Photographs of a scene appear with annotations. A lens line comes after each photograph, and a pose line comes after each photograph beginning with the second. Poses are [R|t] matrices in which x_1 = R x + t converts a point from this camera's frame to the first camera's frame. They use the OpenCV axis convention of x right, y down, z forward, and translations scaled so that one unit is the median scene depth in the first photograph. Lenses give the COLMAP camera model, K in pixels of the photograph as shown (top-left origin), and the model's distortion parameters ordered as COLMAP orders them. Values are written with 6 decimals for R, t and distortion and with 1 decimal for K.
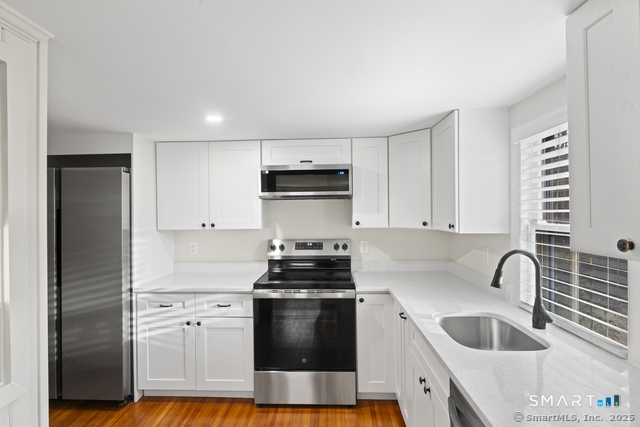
lens RADIAL K [[331.5, 0, 319.0], [0, 331.5, 210.6], [0, 0, 1]] dist [0.003325, -0.000028]
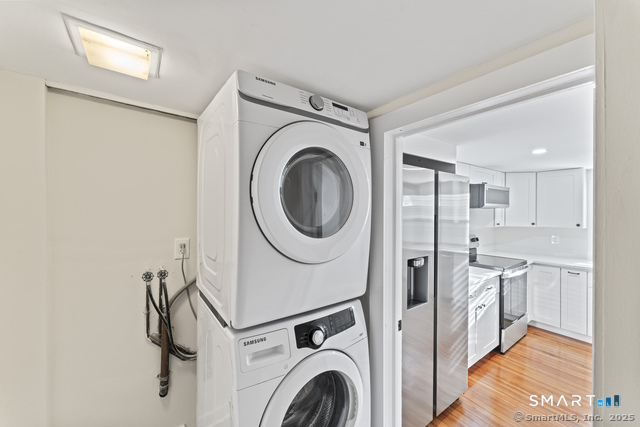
lens RADIAL K [[256.9, 0, 319.4], [0, 256.9, 208.7], [0, 0, 1]] dist [0.001283, -0.000270]
pose [[0.781981, 0.010082, 0.623221, -1.504718], [-0.011290, 0.999934, -0.002009, -0.027418], [-0.623200, -0.005466, 0.782044, 0.628037]]
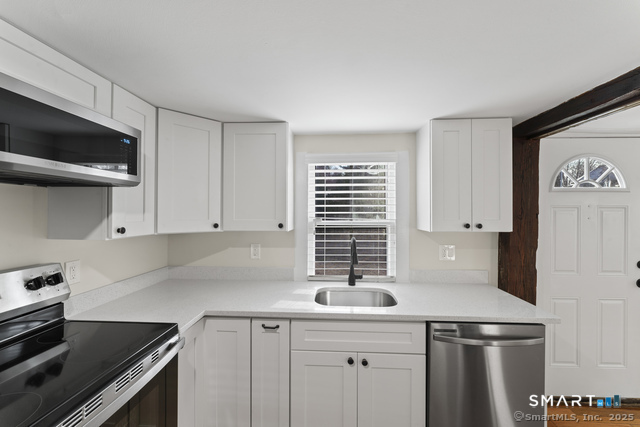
lens RADIAL K [[256.9, 0, 320.4], [0, 256.9, 211.3], [0, 0, 1]] dist [0.001283, -0.000270]
pose [[0.008093, 0.016715, 0.999828, -0.379857], [-0.007388, 0.999834, -0.016656, 0.010117], [-0.999940, -0.007252, 0.008215, 0.713637]]
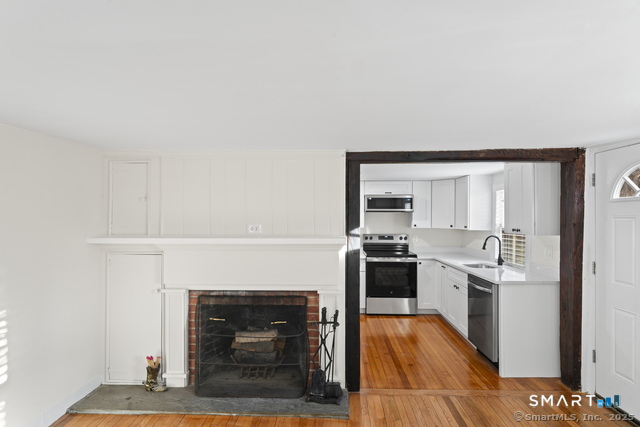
lens RADIAL K [[331.5, 0, 320.8], [0, 331.5, 216.6], [0, 0, 1]] dist [0.003325, -0.000028]
pose [[0.999903, 0.013910, -0.001078, -0.475895], [-0.013906, 0.999897, 0.003596, -0.014004], [0.001128, -0.003581, 0.999993, -1.020141]]
